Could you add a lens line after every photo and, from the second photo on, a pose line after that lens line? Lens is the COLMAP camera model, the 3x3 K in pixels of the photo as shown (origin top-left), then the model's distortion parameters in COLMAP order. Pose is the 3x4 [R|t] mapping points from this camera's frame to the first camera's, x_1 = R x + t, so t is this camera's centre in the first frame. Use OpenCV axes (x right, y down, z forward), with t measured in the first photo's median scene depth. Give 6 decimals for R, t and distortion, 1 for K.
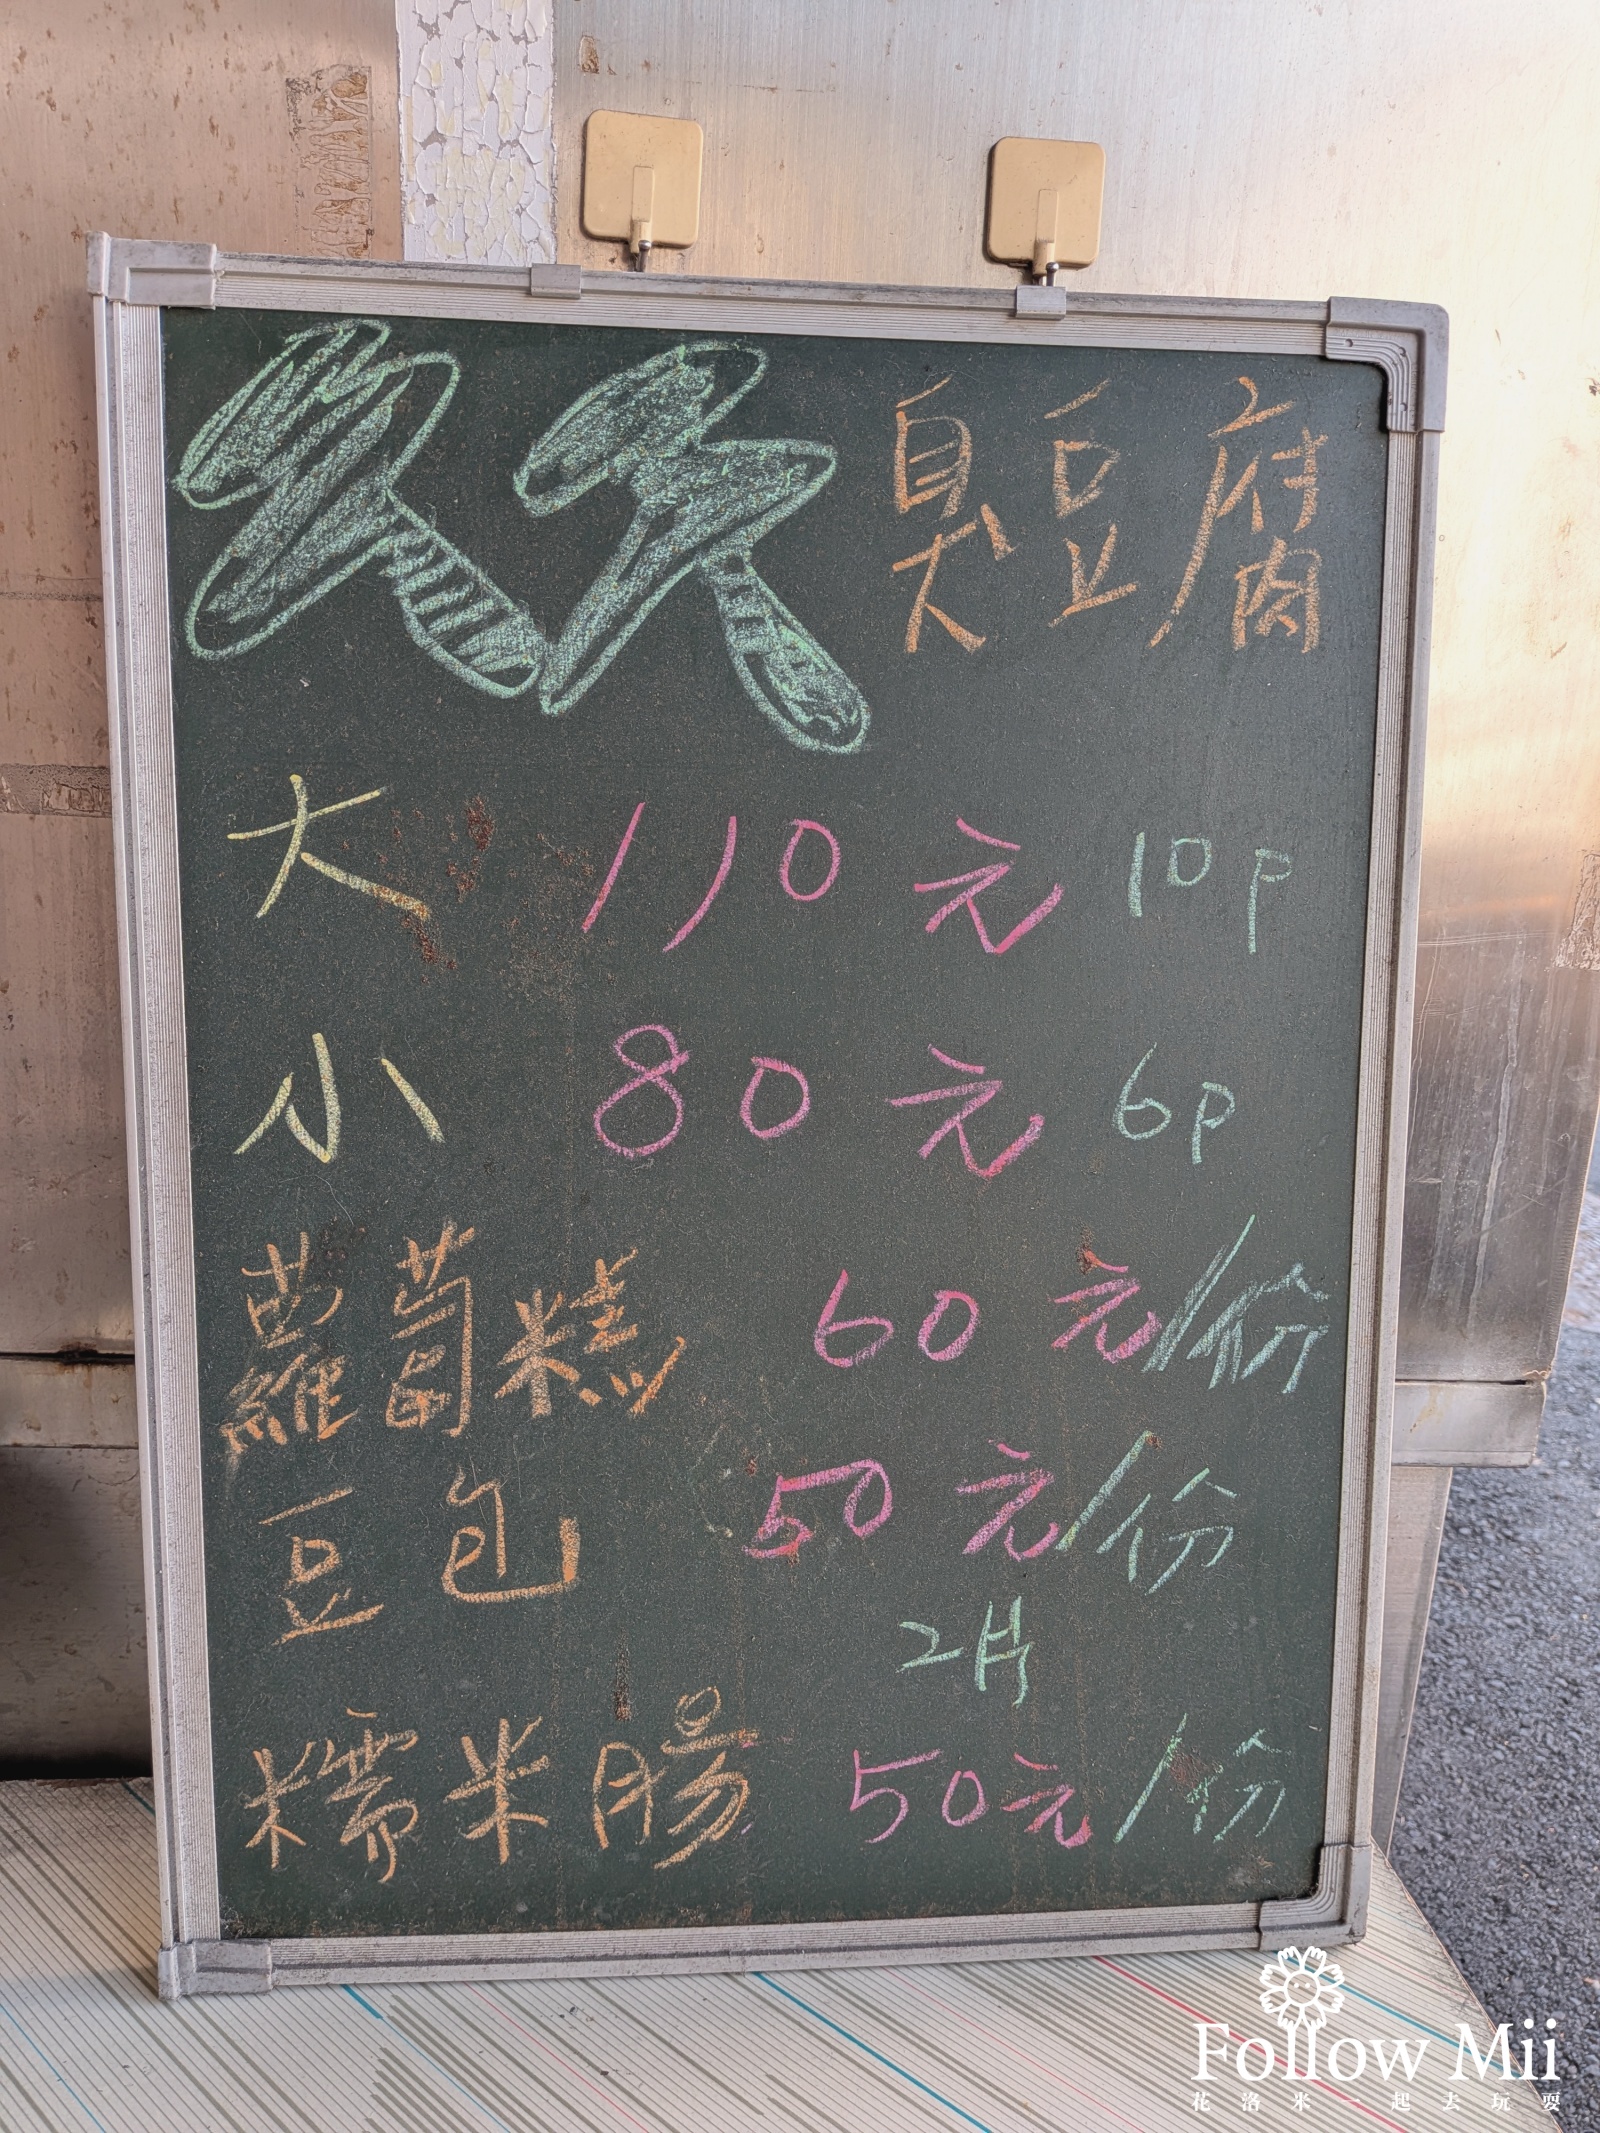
lens RADIAL K [[1517.7, 0, 800.0], [0, 1517.7, 1066.5], [0, 0, 1]] dist [0.066246, -0.110310]
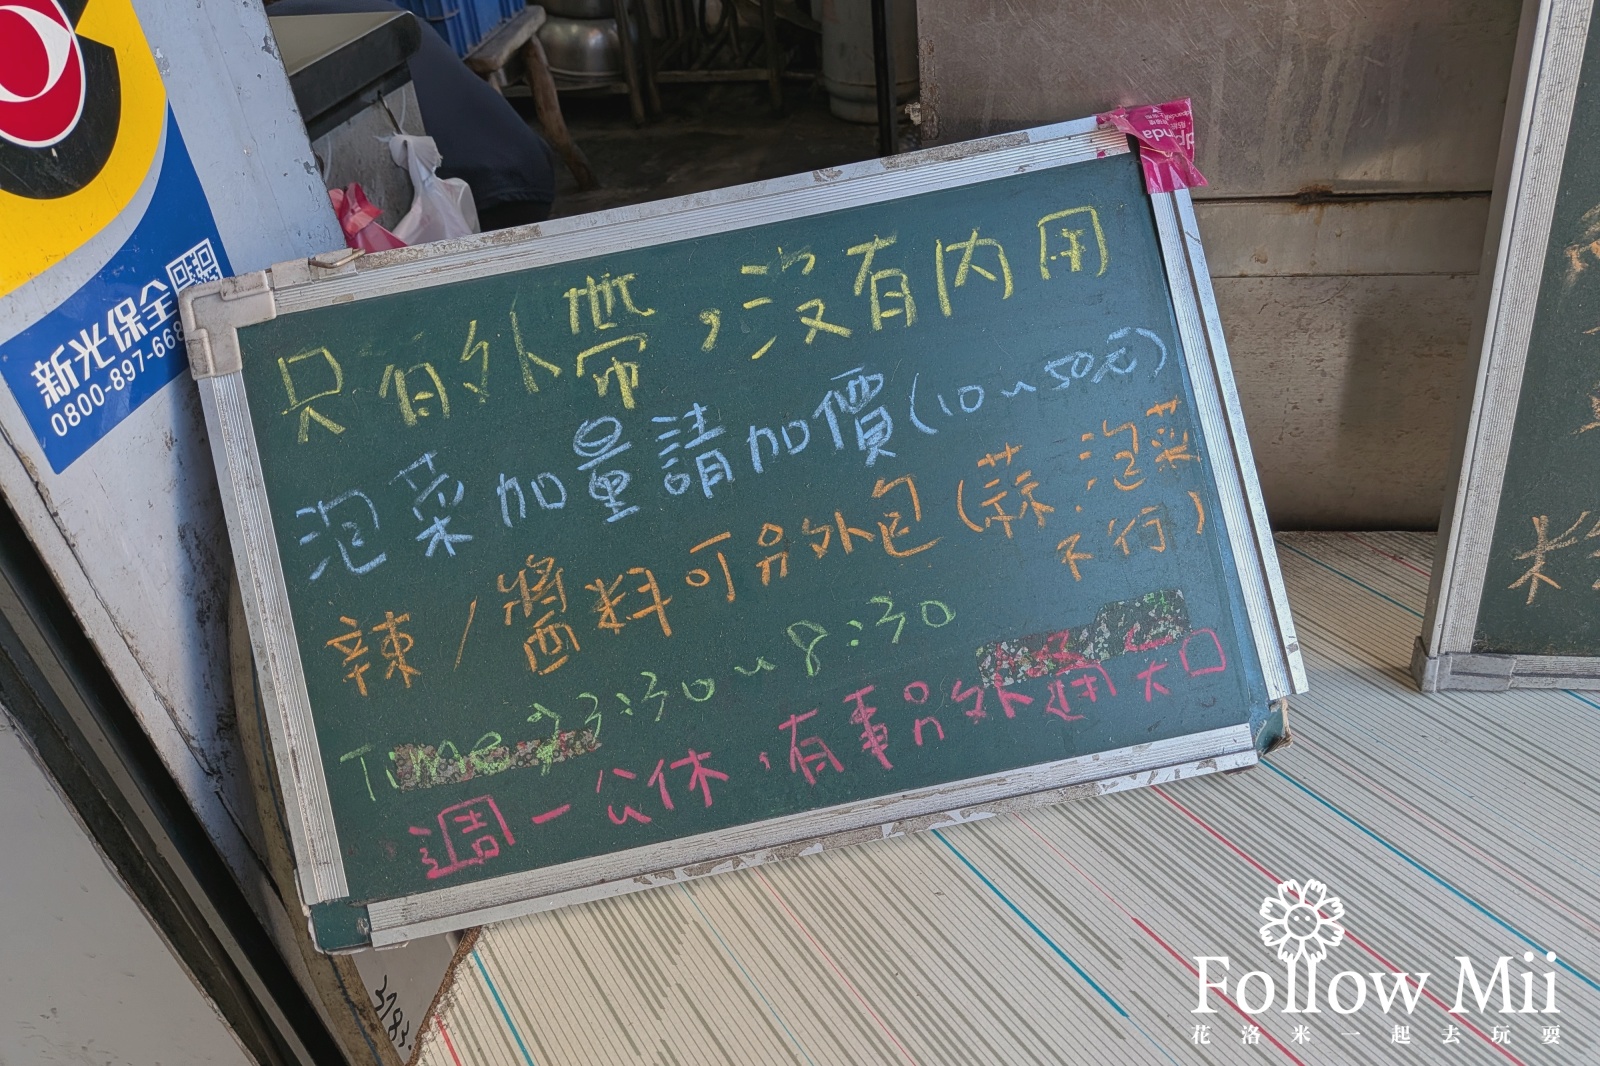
lens RADIAL K [[1208.1, 0, 800.0], [0, 1208.1, 533.0], [0, 0, 1]] dist [0.096625, -0.167070]
pose [[0.951252, 0.033231, -0.306618, -0.623118], [0.096567, 0.912097, 0.398440, 0.018299], [0.292906, -0.408626, 0.864425, -0.008841]]
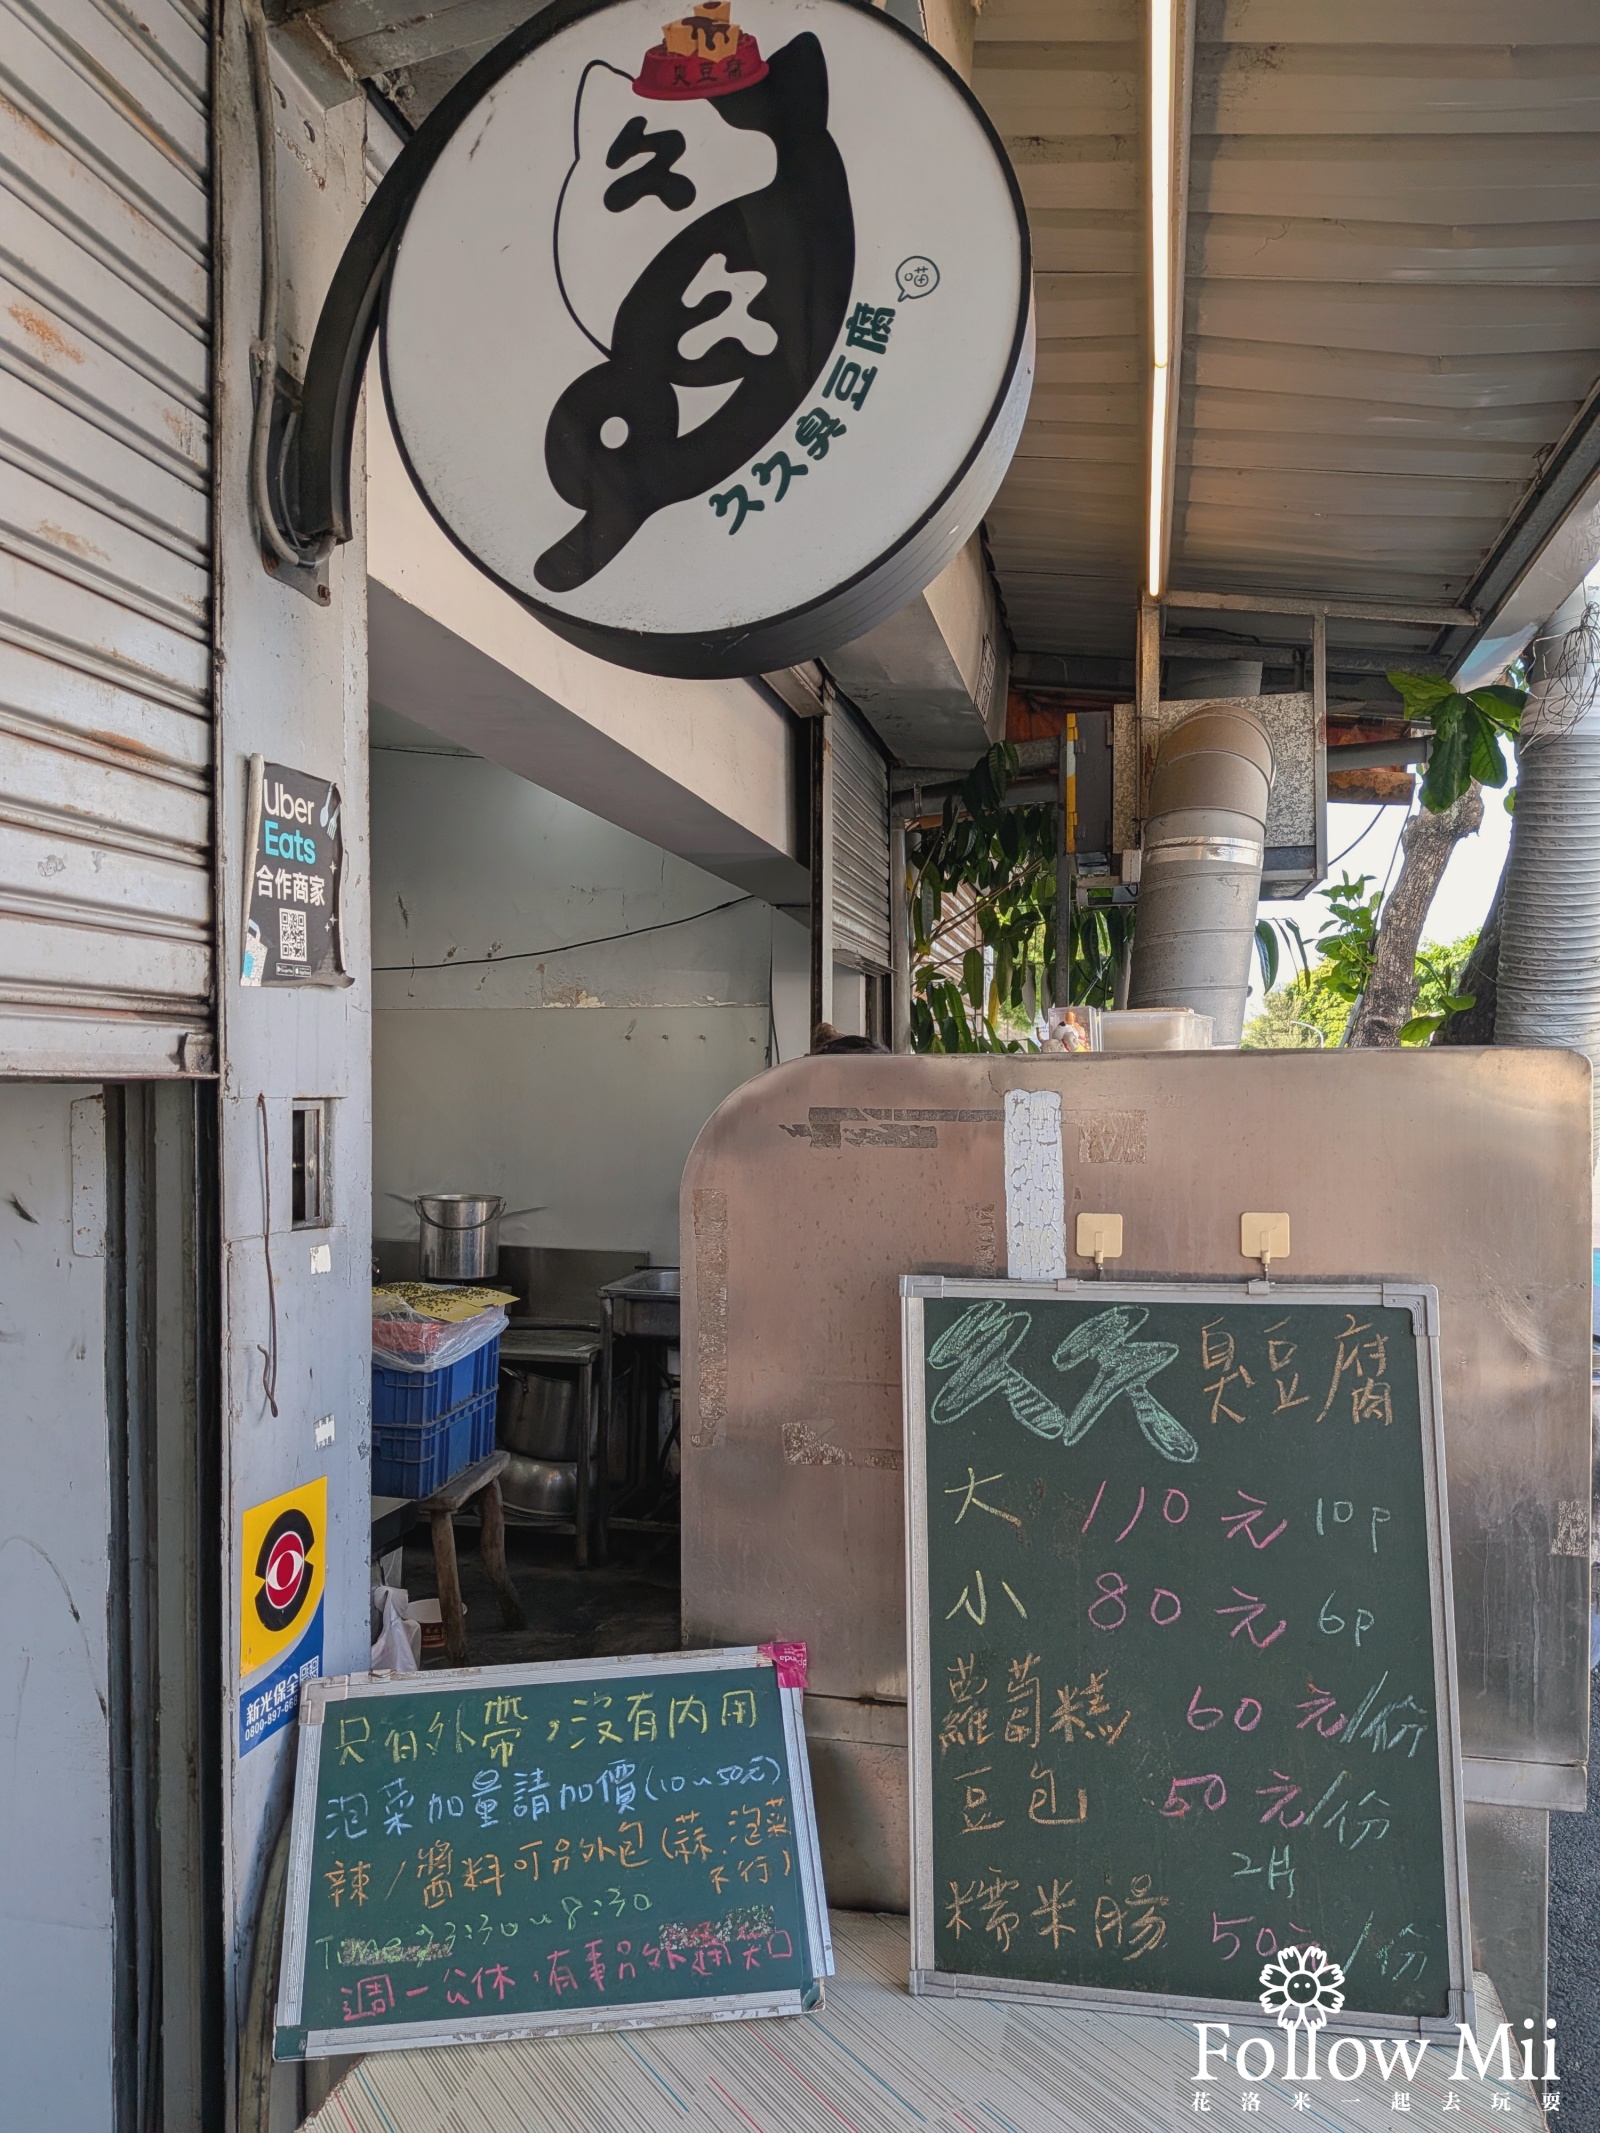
lens RADIAL K [[1545.4, 0, 798.3], [0, 1545.4, 1102.6], [0, 0, 1]] dist [0.088650, -0.182333]
pose [[0.952421, -0.045306, -0.301399, 0.205131], [-0.016505, 0.979773, -0.199432, -0.252597], [0.304338, 0.194918, 0.932408, -1.583020]]
